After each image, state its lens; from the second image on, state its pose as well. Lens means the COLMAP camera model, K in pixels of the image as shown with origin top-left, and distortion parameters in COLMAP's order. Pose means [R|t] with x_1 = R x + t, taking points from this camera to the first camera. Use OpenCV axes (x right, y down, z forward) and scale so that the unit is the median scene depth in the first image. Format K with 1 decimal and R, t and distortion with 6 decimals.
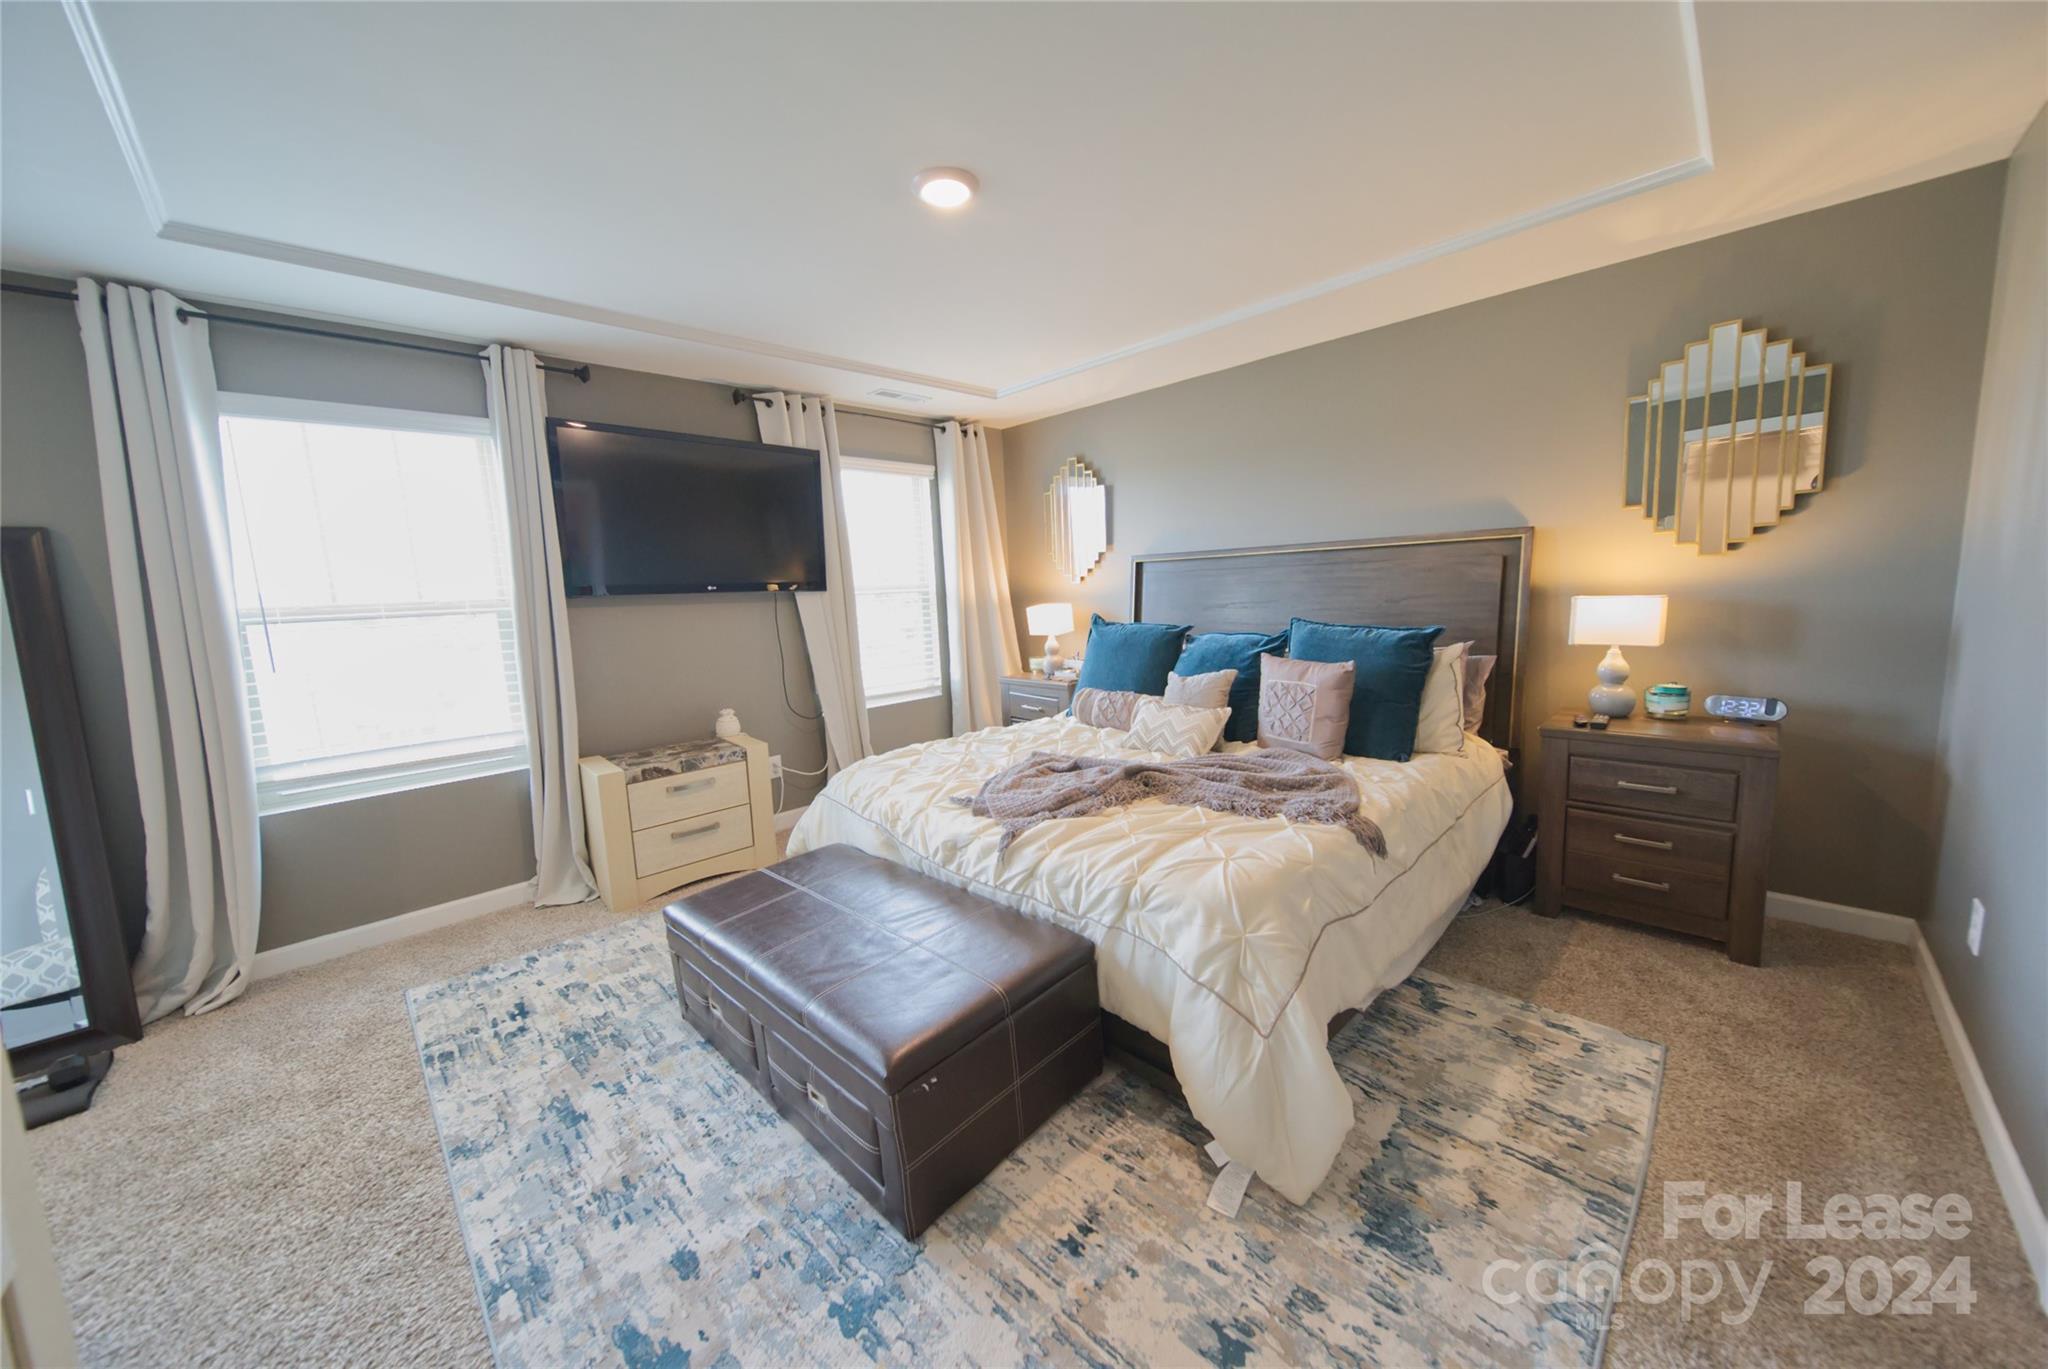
lens RADIAL K [[715.9, 0, 1028.4], [0, 715.9, 680.8], [0, 0, 1]] dist [-0.000465, -0.001629]
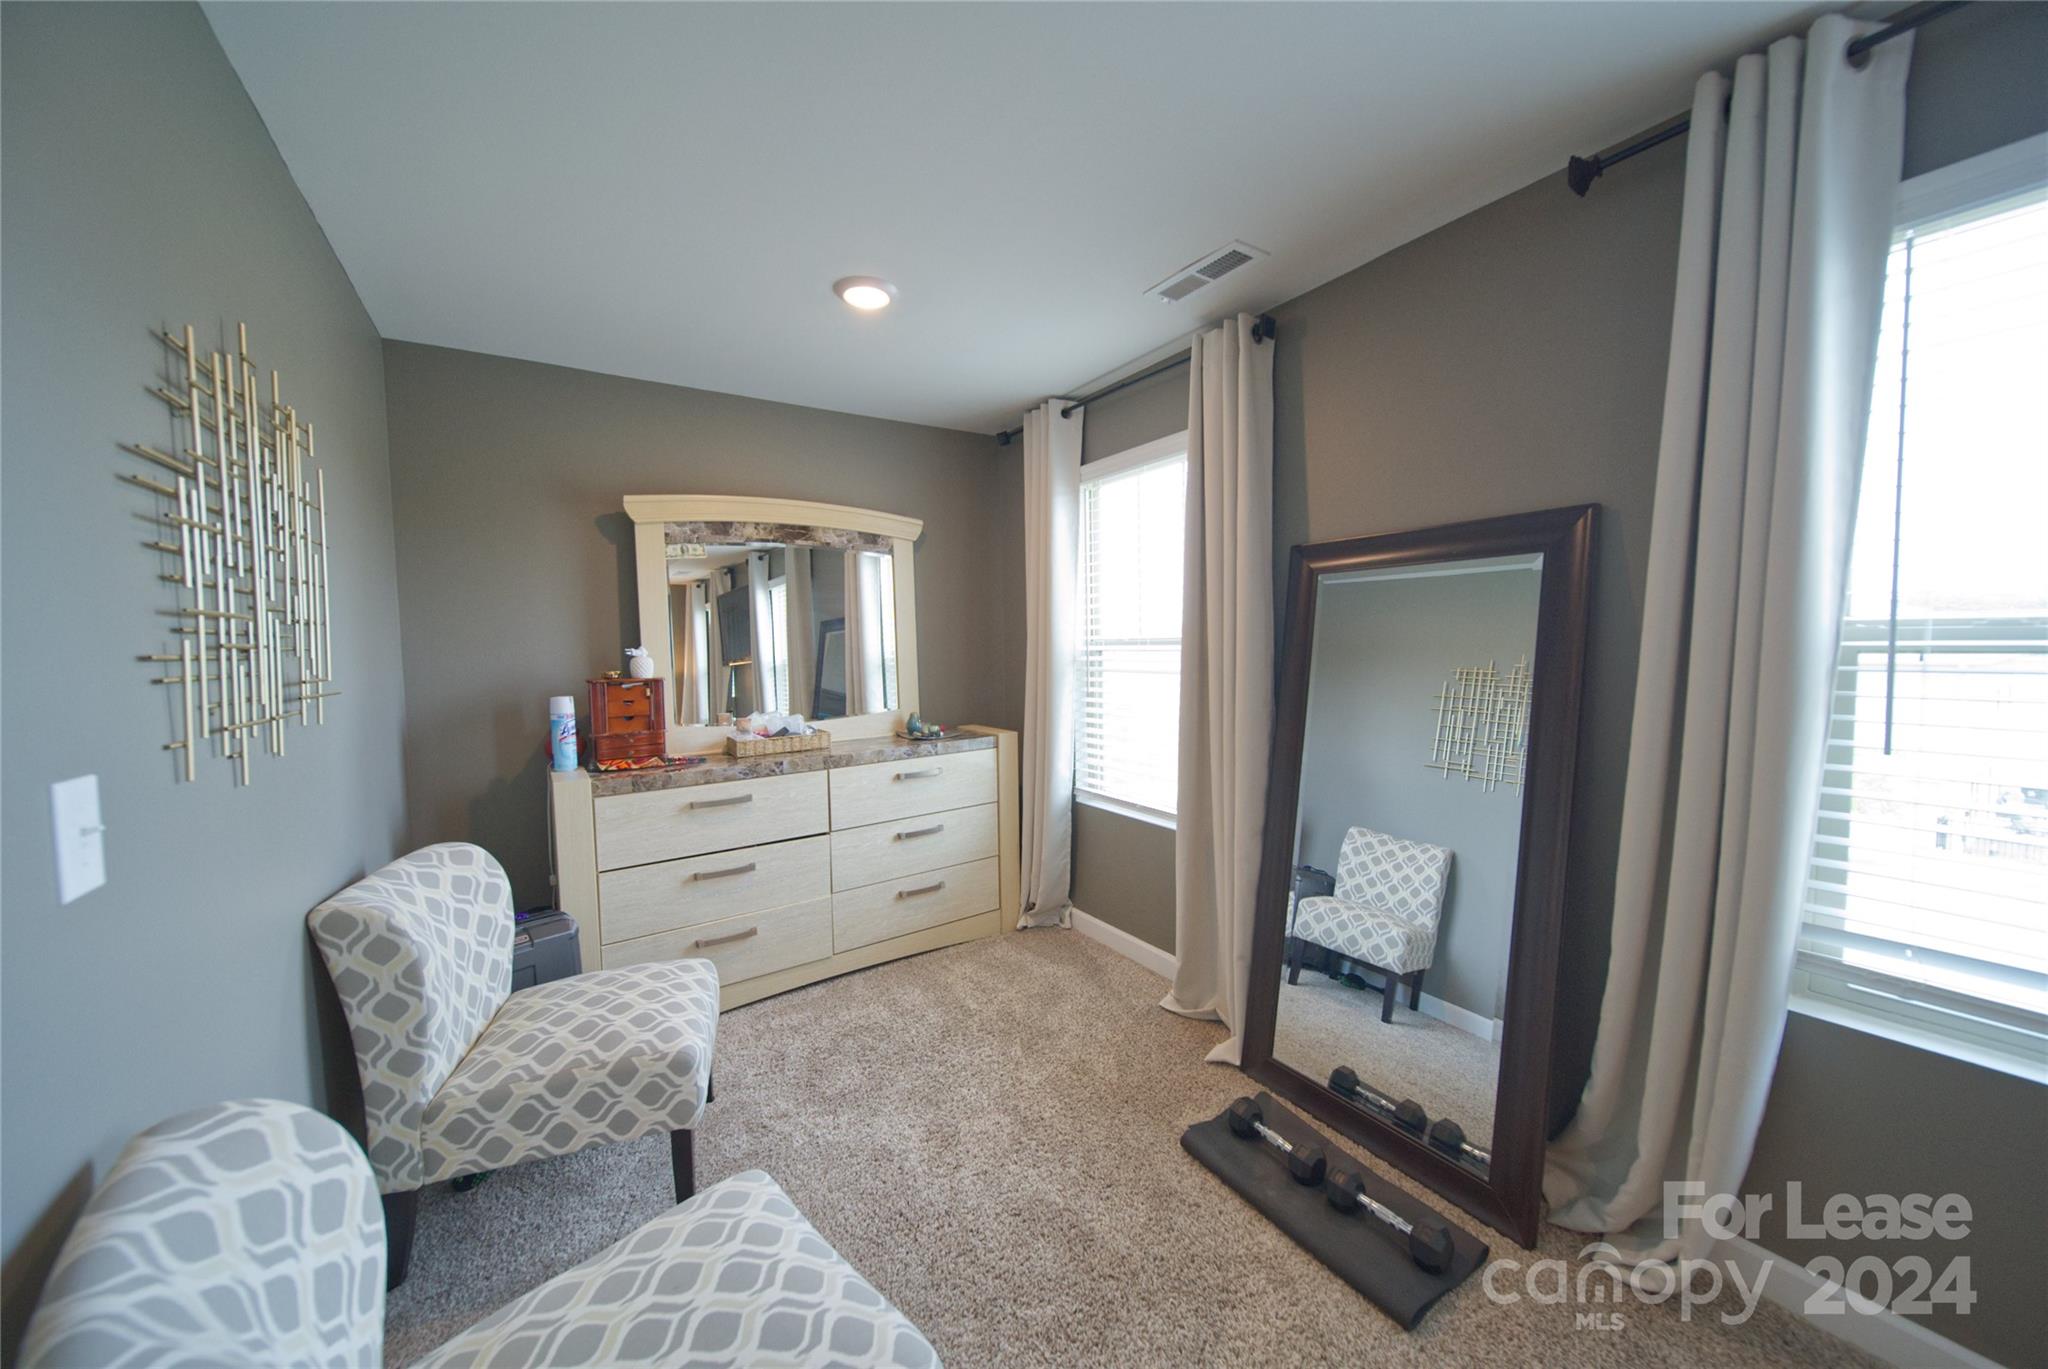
lens RADIAL K [[715.9, 0, 1028.4], [0, 715.9, 680.8], [0, 0, 1]] dist [-0.000465, -0.001629]
pose [[-0.197939, 0.103063, -0.974781, -0.387499], [-0.104461, 0.986576, 0.125522, -0.049571], [0.974632, 0.126672, -0.184516, 0.420587]]
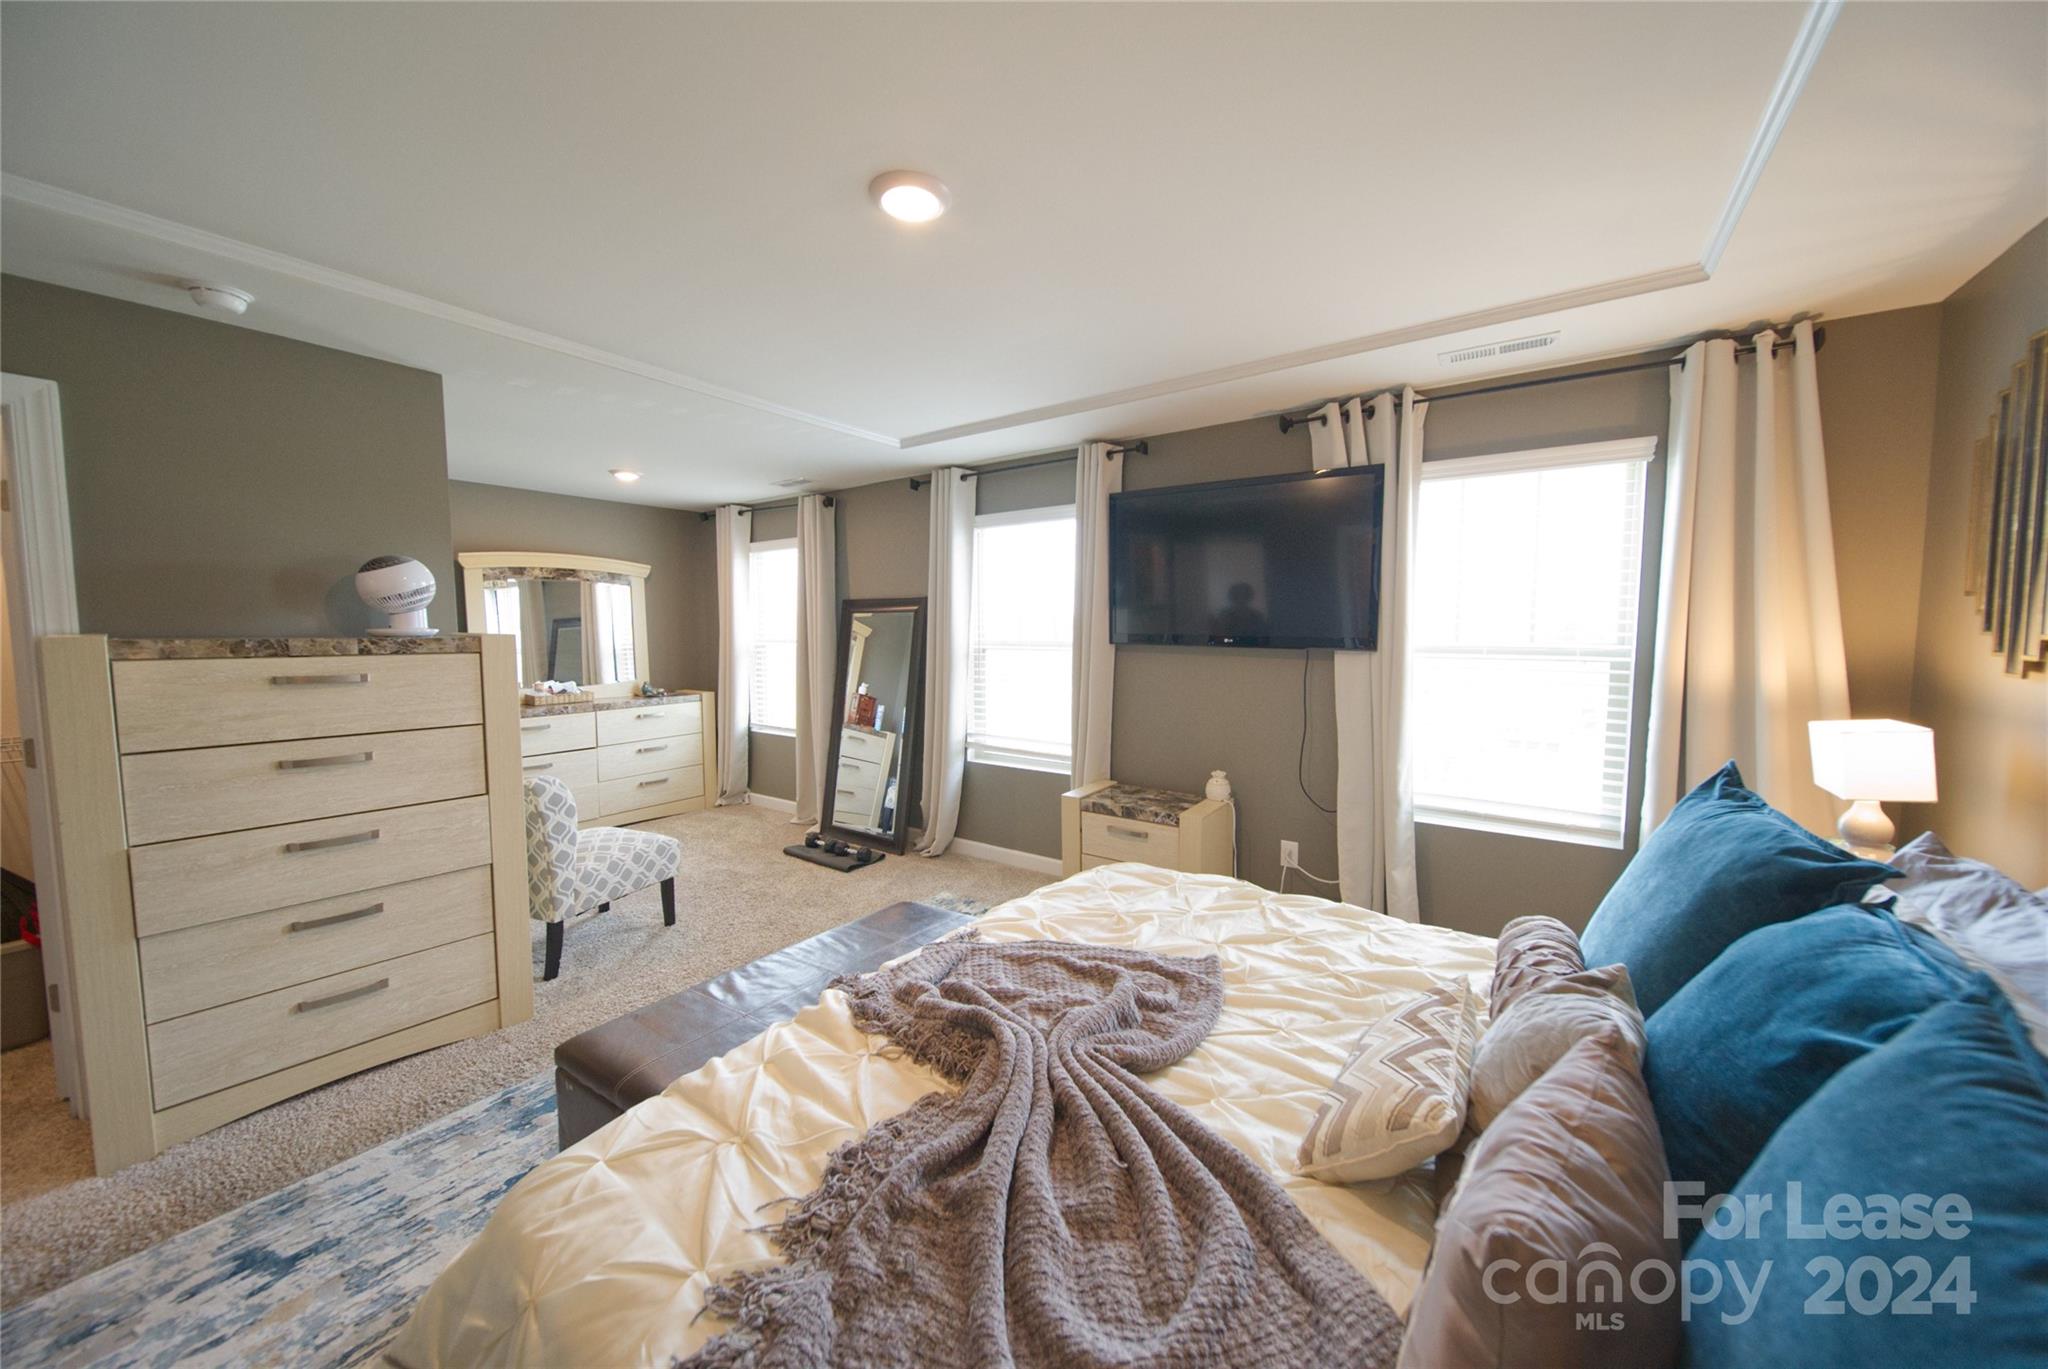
lens RADIAL K [[715.9, 0, 1028.4], [0, 715.9, 680.8], [0, 0, 1]] dist [-0.000465, -0.001629]
pose [[0.169507, 0.116247, -0.978649, 0.492307], [-0.137257, 0.986126, 0.093361, -0.146831], [0.975924, 0.118501, 0.183110, 0.658665]]
